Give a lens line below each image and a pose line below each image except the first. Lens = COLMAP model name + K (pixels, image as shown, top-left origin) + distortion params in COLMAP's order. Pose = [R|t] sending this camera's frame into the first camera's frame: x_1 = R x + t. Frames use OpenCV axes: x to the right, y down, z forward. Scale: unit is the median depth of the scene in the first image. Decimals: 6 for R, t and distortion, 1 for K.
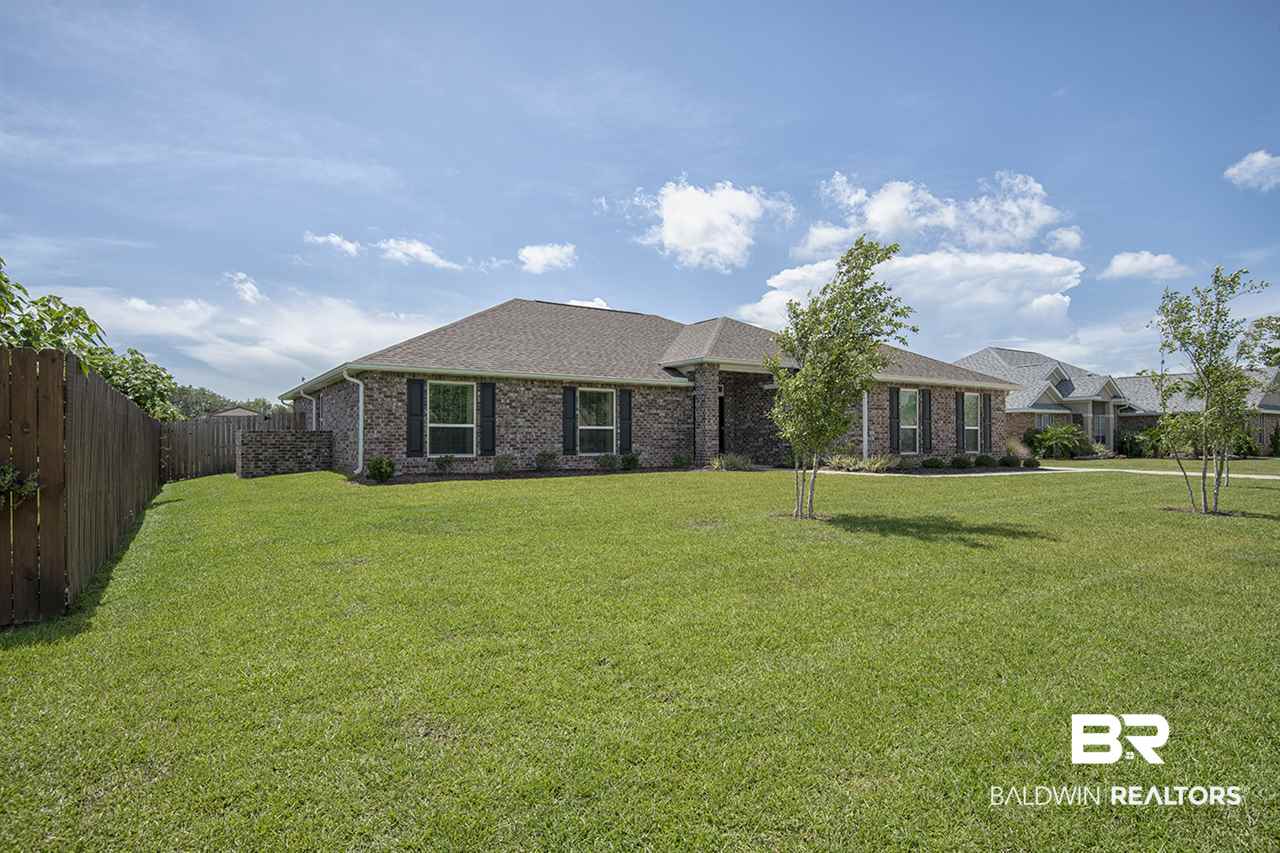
lens RADIAL K [[720.3, 0, 640.0], [0, 720.3, 426.5], [0, 0, 1]] dist [0.000163, -0.000209]
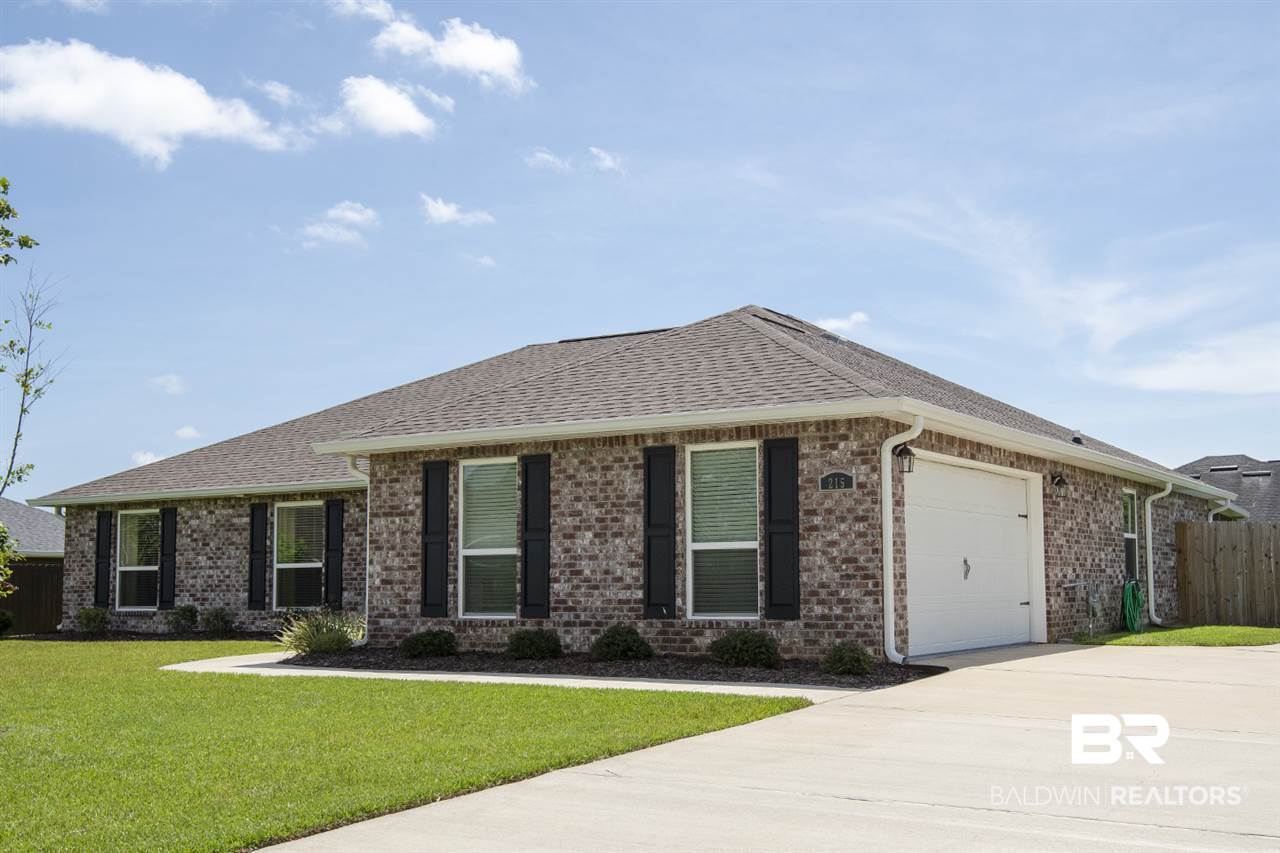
lens RADIAL K [[1397.3, 0, 640.0], [0, 1397.3, 426.5], [0, 0, 1]] dist [0.002587, 0.001780]
pose [[0.427576, -0.104601, -0.897907, 1.206610], [0.028454, 0.994348, -0.102287, 0.014424], [0.903531, 0.018187, 0.428136, 0.786118]]
